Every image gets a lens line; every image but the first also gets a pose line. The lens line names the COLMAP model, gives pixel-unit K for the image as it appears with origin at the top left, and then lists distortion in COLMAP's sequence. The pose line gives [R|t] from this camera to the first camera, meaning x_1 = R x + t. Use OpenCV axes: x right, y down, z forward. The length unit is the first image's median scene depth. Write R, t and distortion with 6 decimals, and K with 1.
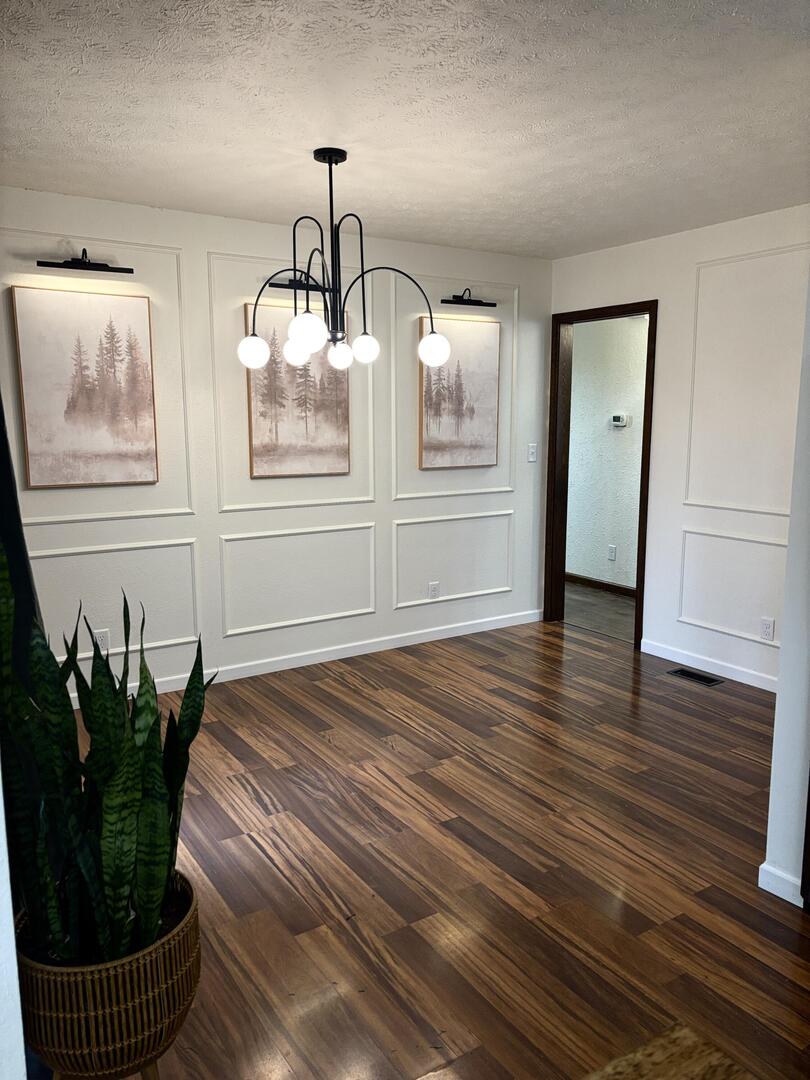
lens RADIAL K [[811.3, 0, 411.2], [0, 811.3, 549.2], [0, 0, 1]] dist [0.047993, -0.050121]
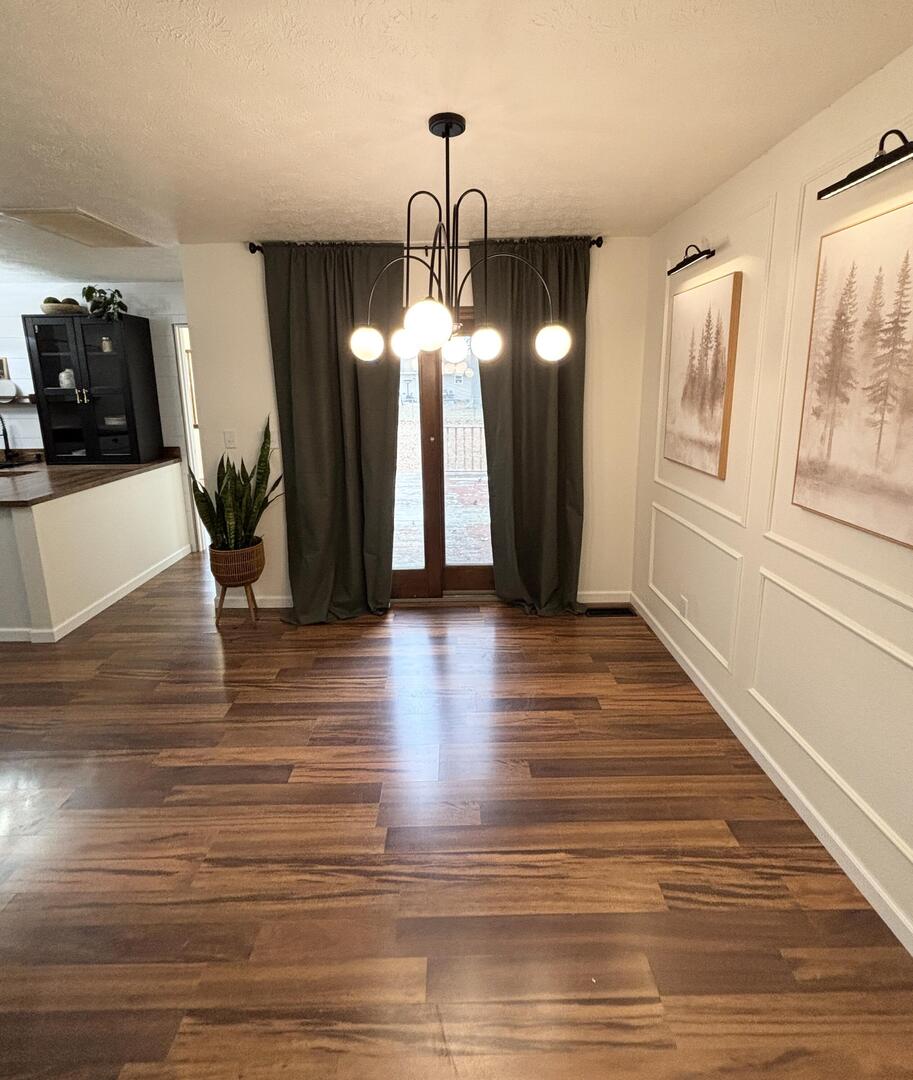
lens RADIAL K [[487.6, 0, 447.1], [0, 487.6, 466.8], [0, 0, 1]] dist [-0.000810, -0.000152]
pose [[-0.548313, 0.151646, -0.822409, 0.311876], [-0.127192, 0.956858, 0.261238, -0.205370], [0.826544, 0.247844, -0.505370, 1.060880]]
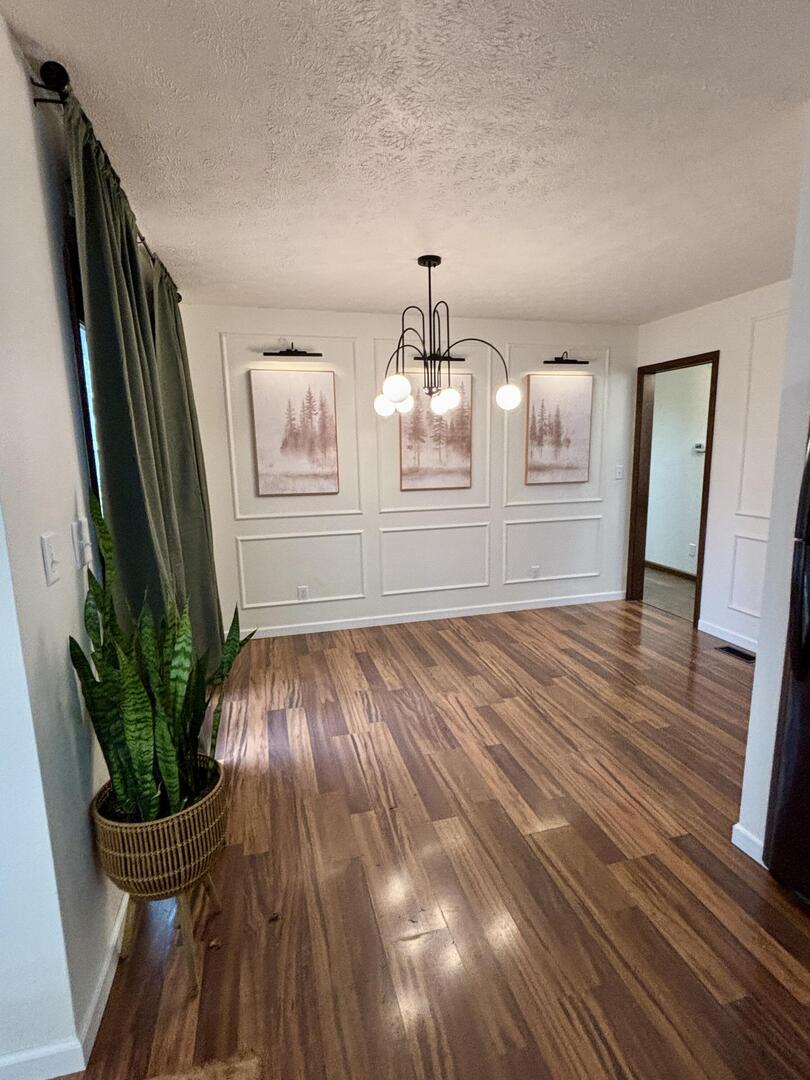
lens RADIAL K [[537.1, 0, 408.9], [0, 537.1, 544.5], [0, 0, 1]] dist [0.002584, -0.006092]
pose [[0.952287, 0.038467, -0.302771, 0.128455], [-0.033907, 0.999219, 0.020303, -0.010866], [0.303315, -0.009068, 0.952847, 0.083355]]
